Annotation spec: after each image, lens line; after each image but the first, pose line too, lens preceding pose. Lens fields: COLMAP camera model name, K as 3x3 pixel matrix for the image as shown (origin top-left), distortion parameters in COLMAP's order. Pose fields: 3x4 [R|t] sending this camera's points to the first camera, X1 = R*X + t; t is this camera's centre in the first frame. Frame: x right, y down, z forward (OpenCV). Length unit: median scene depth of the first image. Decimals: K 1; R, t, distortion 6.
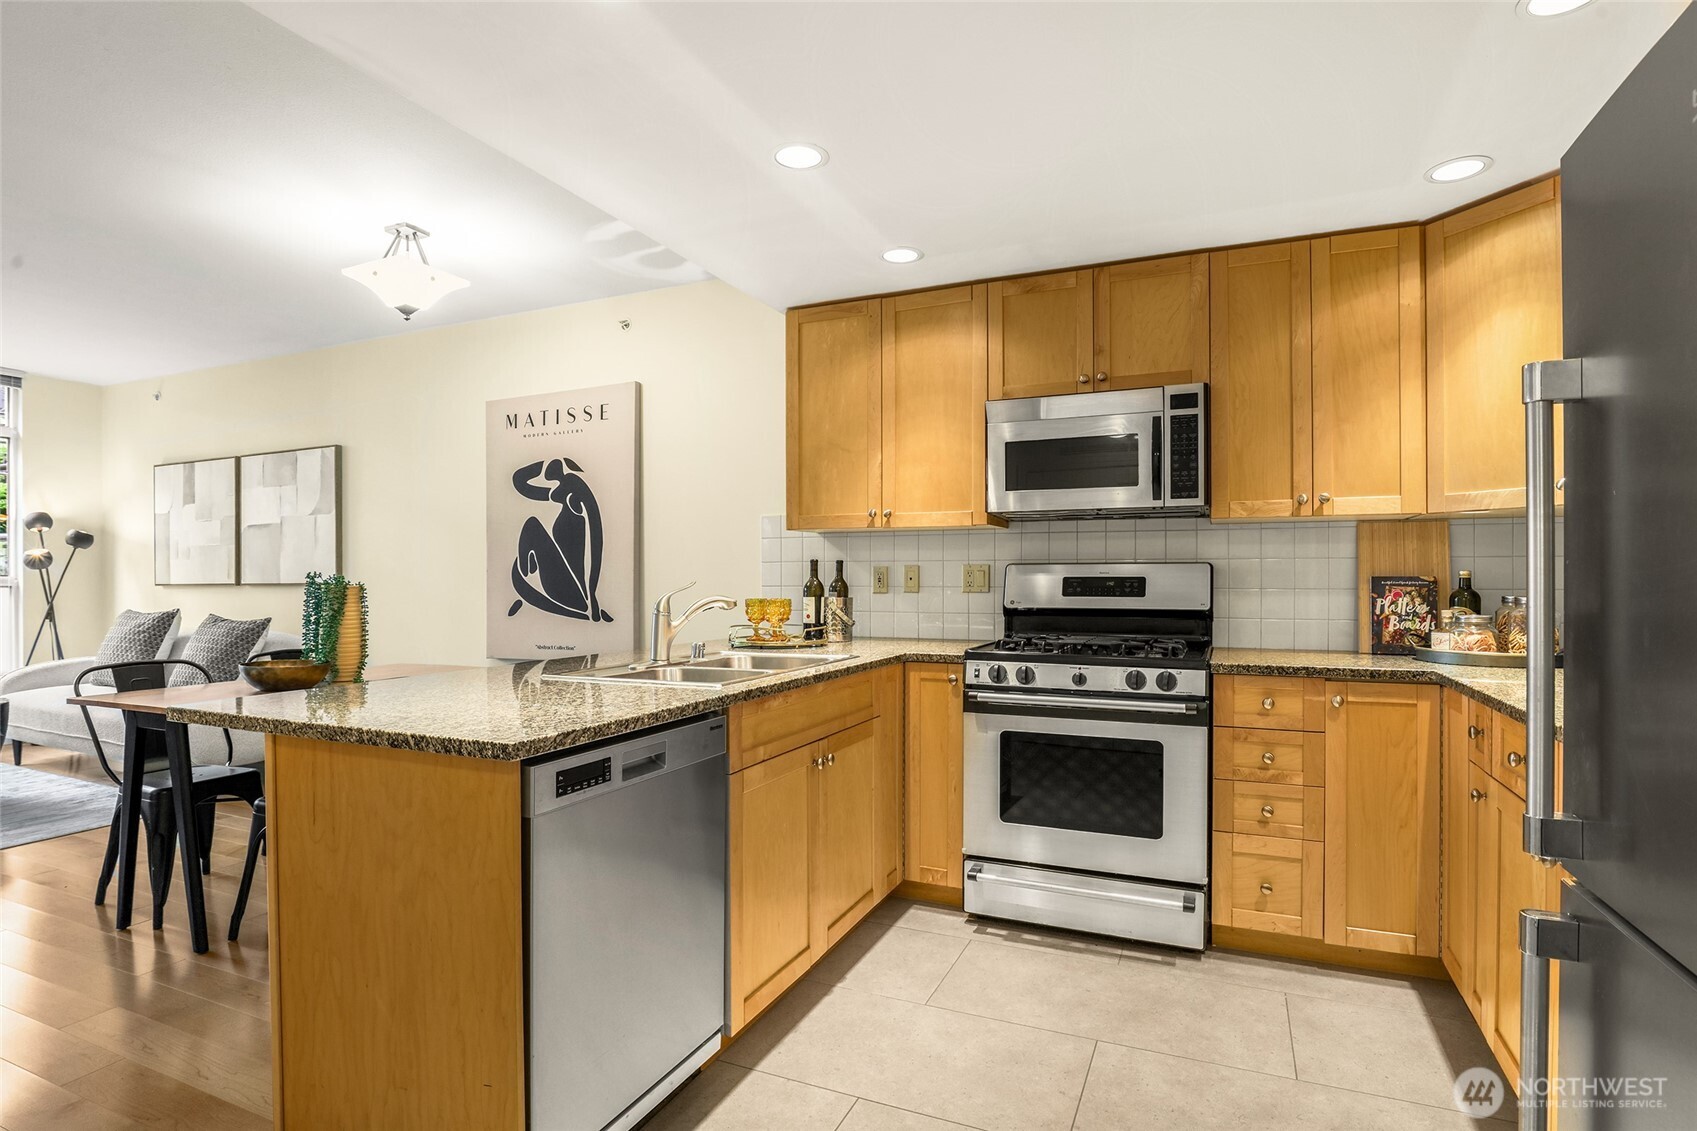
lens RADIAL K [[862.1, 0, 851.5], [0, 862.1, 579.7], [0, 0, 1]] dist [-0.025887, 0.000330]
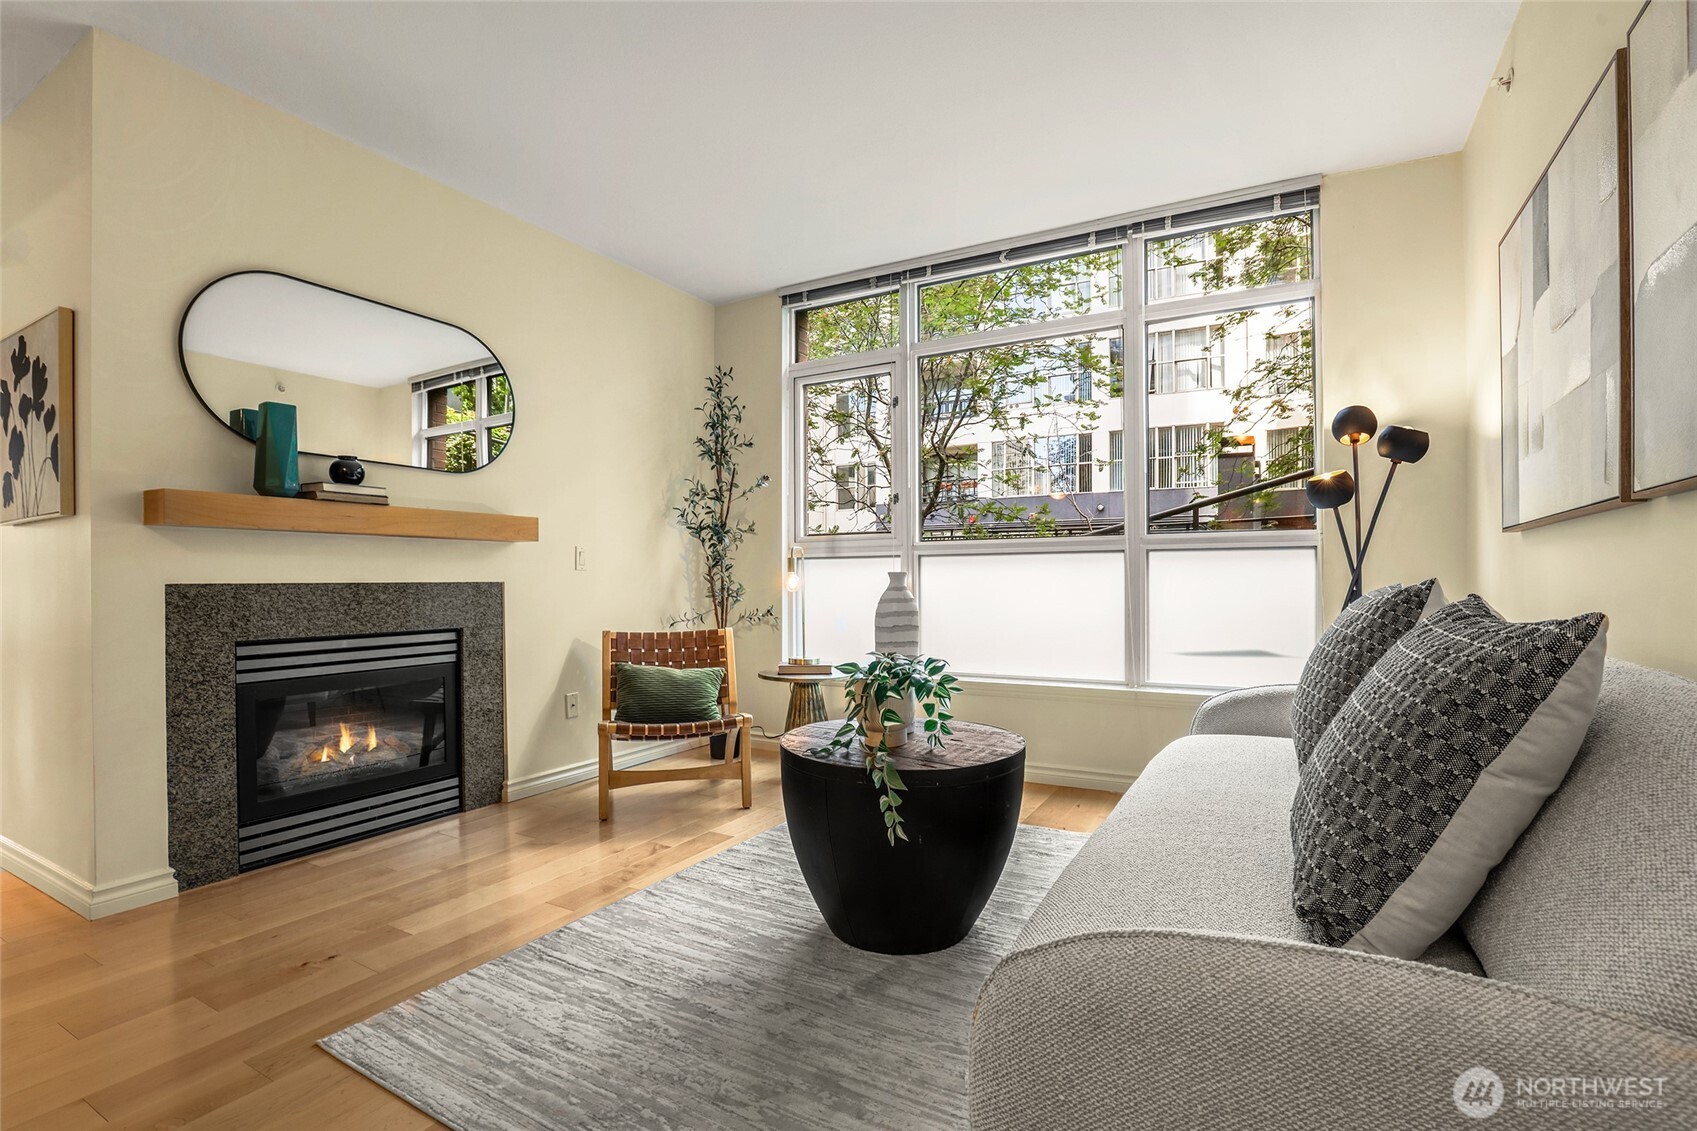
lens RADIAL K [[785.6, 0, 855.1], [0, 785.6, 584.6], [0, 0, 1]] dist [-0.034049, 0.000608]
pose [[-0.092511, 0.006680, -0.995689, -0.843303], [-0.002598, 0.999972, 0.006950, 0.063656], [0.995708, 0.003230, -0.092492, 1.445022]]
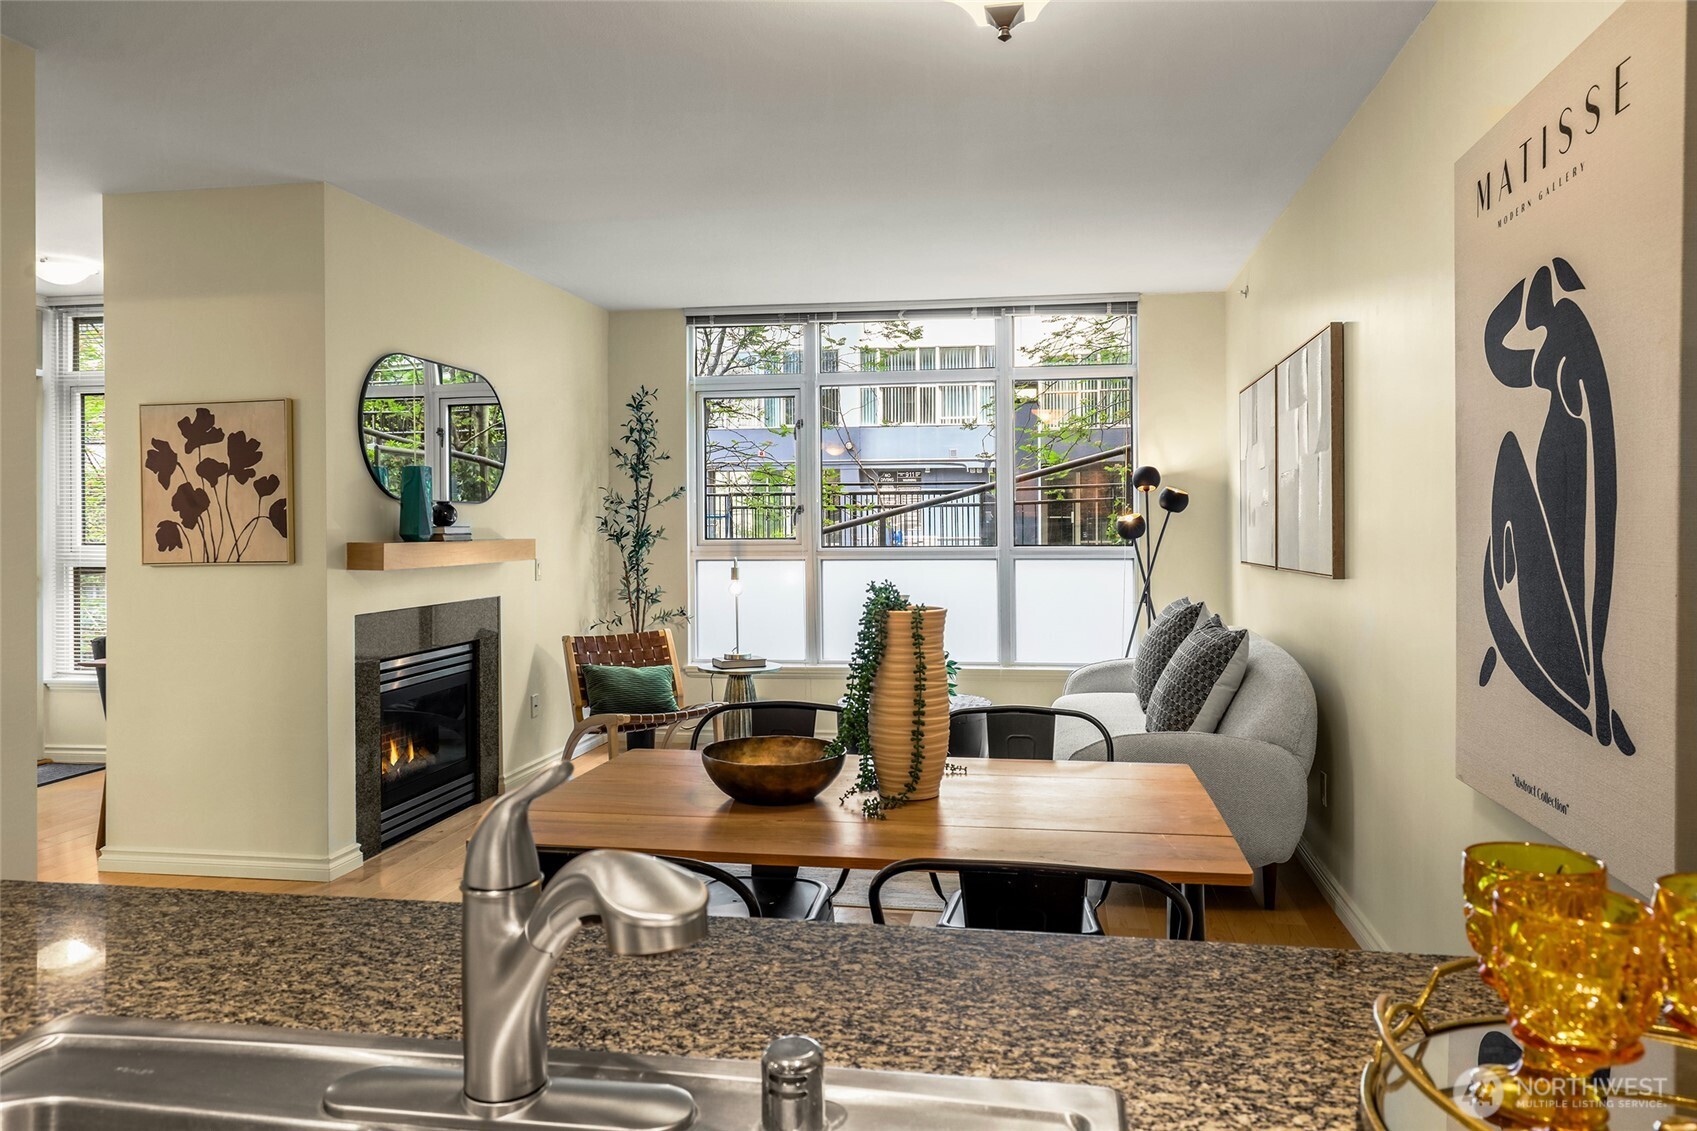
lens RADIAL K [[1176.5, 0, 846.1], [0, 1176.5, 522.9], [0, 0, 1]] dist [-0.013332, -0.001945]
pose [[0.239787, -0.002039, -0.970823, 0.088591], [0.000430, 0.999998, -0.001994, -0.049364], [0.970825, 0.000061, 0.239788, 0.902684]]
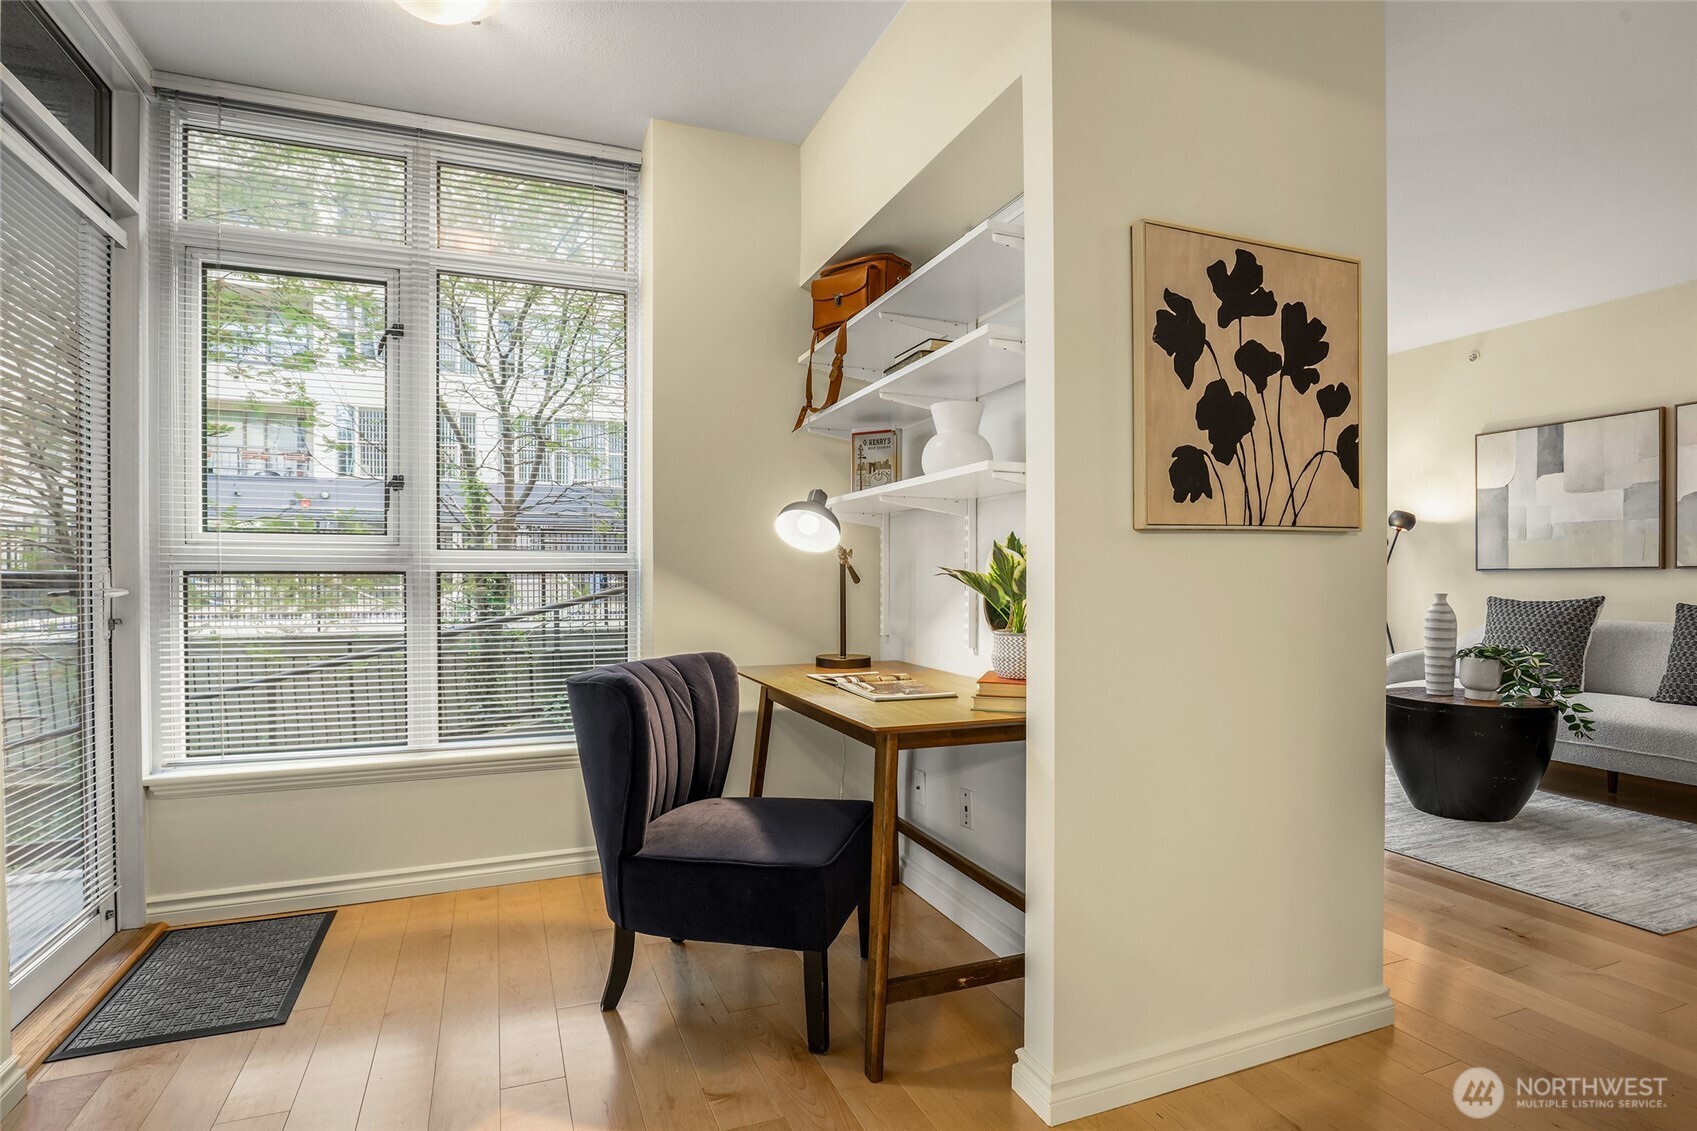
lens RADIAL K [[862.1, 0, 851.5], [0, 862.1, 579.7], [0, 0, 1]] dist [-0.025887, 0.000330]
pose [[0.716136, 0.002700, -0.697956, -1.351144], [-0.004230, 0.999991, -0.000472, 0.039468], [0.697948, 0.003291, 0.716140, -0.184928]]
